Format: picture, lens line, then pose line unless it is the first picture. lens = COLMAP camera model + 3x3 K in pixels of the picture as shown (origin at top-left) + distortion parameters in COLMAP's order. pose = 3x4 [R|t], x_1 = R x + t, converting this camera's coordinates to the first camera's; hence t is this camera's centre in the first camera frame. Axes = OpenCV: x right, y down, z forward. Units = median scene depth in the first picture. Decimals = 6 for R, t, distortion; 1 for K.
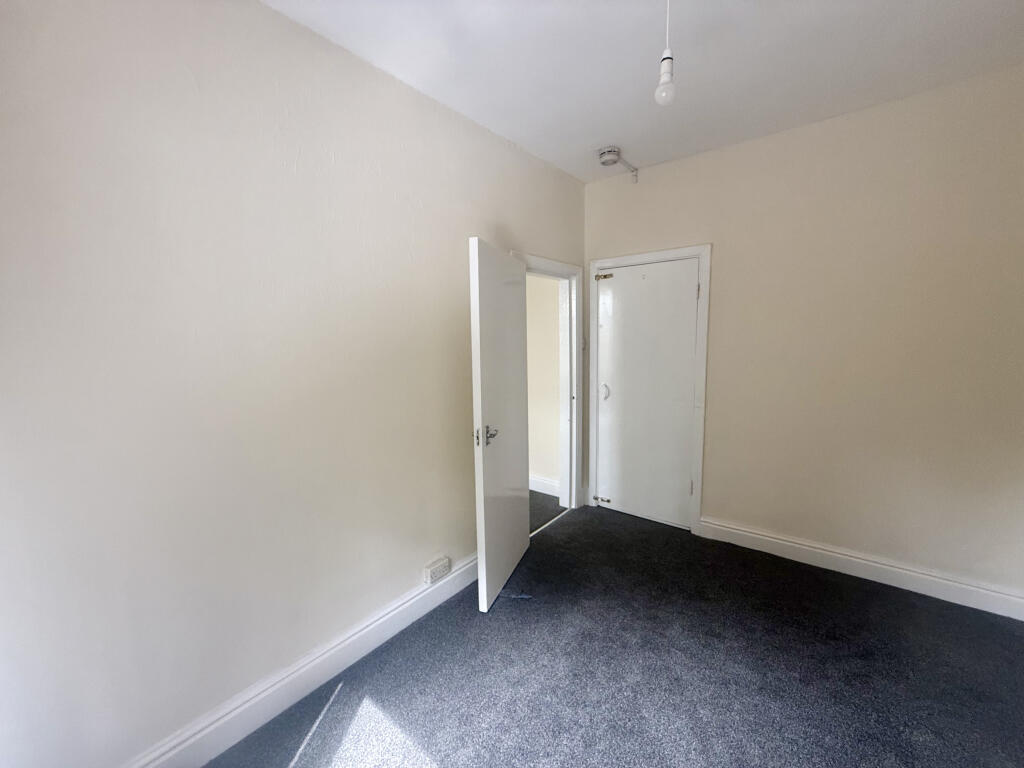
lens RADIAL K [[408.0, 0, 510.9], [0, 408.0, 383.6], [0, 0, 1]] dist [-0.000256, 0.000046]
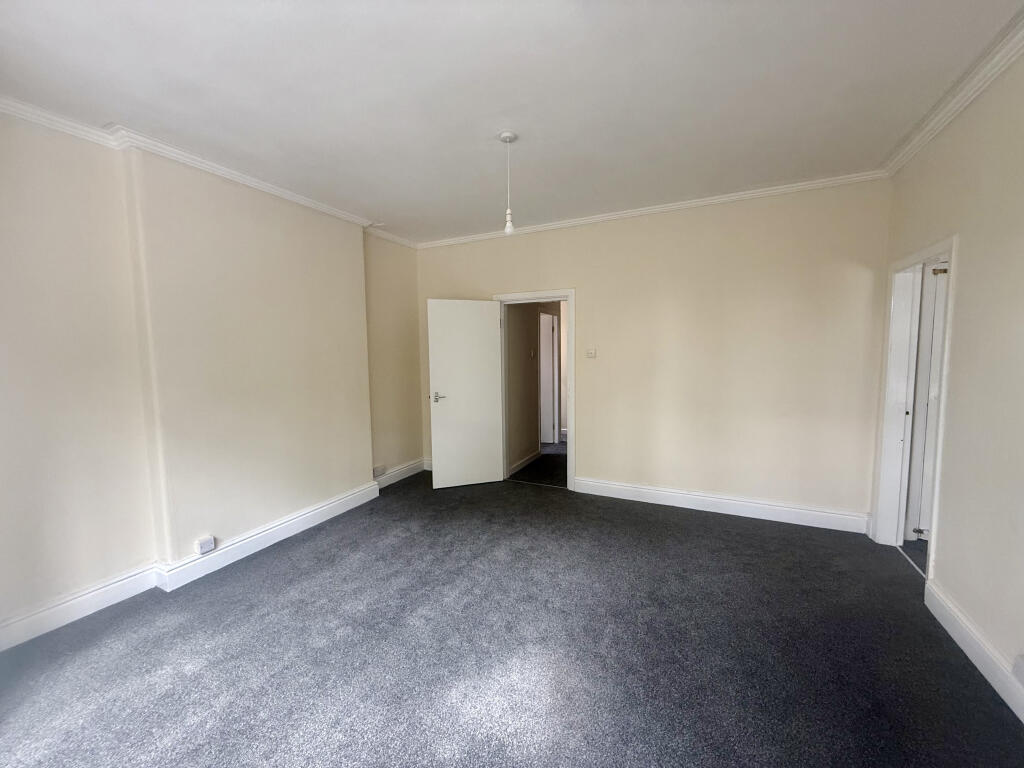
lens RADIAL K [[408.0, 0, 510.9], [0, 408.0, 383.6], [0, 0, 1]] dist [-0.000256, 0.000046]
pose [[0.976466, -0.013307, 0.215258, -1.000517], [0.021305, 0.999164, -0.034877, -0.017217], [-0.214614, 0.038642, 0.975934, 0.430358]]
